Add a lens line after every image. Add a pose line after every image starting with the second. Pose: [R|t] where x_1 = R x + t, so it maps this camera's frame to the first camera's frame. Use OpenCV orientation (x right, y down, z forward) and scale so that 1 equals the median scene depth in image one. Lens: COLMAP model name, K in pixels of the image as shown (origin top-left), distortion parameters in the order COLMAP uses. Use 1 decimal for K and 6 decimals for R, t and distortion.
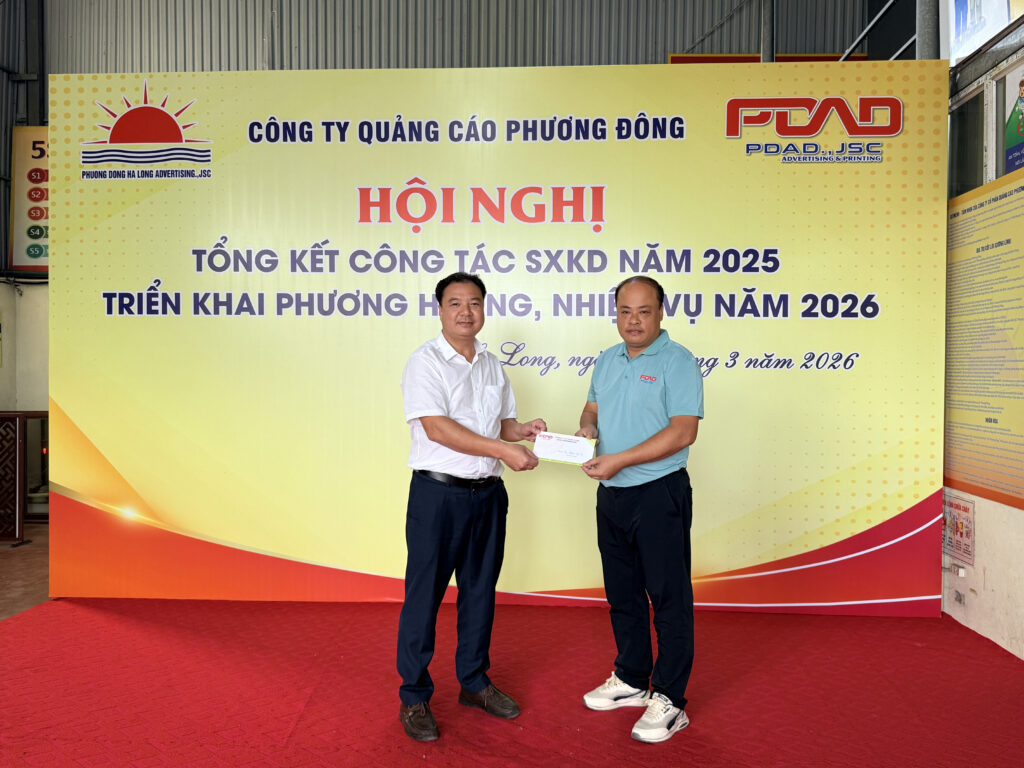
lens RADIAL K [[852.7, 0, 512.0], [0, 852.7, 384.0], [0, 0, 1]] dist [0.143144, -0.270507]
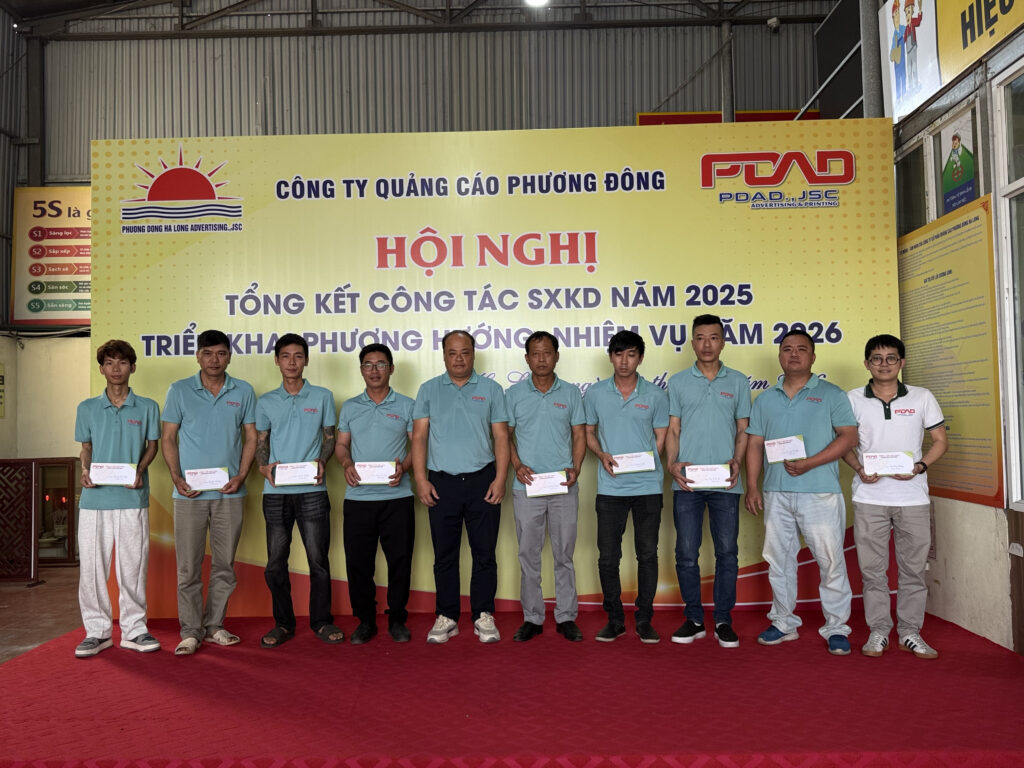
lens RADIAL K [[871.4, 0, 504.6], [0, 871.4, 384.1], [0, 0, 1]] dist [0.155137, -0.291679]
pose [[0.999079, -0.023172, 0.036126, -0.058700], [0.025287, 0.997923, -0.059242, 0.034392], [-0.034678, 0.060101, 0.997590, -0.132269]]
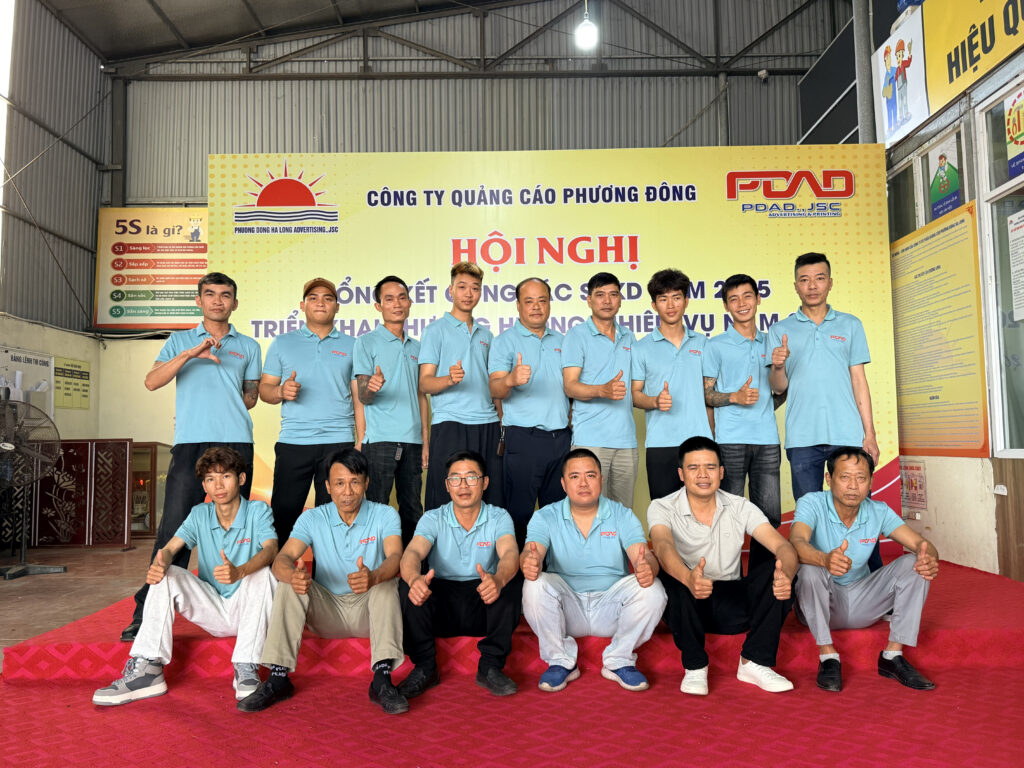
lens RADIAL K [[794.4, 0, 508.9], [0, 794.4, 388.6], [0, 0, 1]] dist [0.149994, -0.283369]
pose [[0.998067, -0.015806, 0.060104, -0.170692], [0.020934, 0.996104, -0.085671, 0.108644], [-0.058516, 0.086764, 0.994509, -0.204932]]
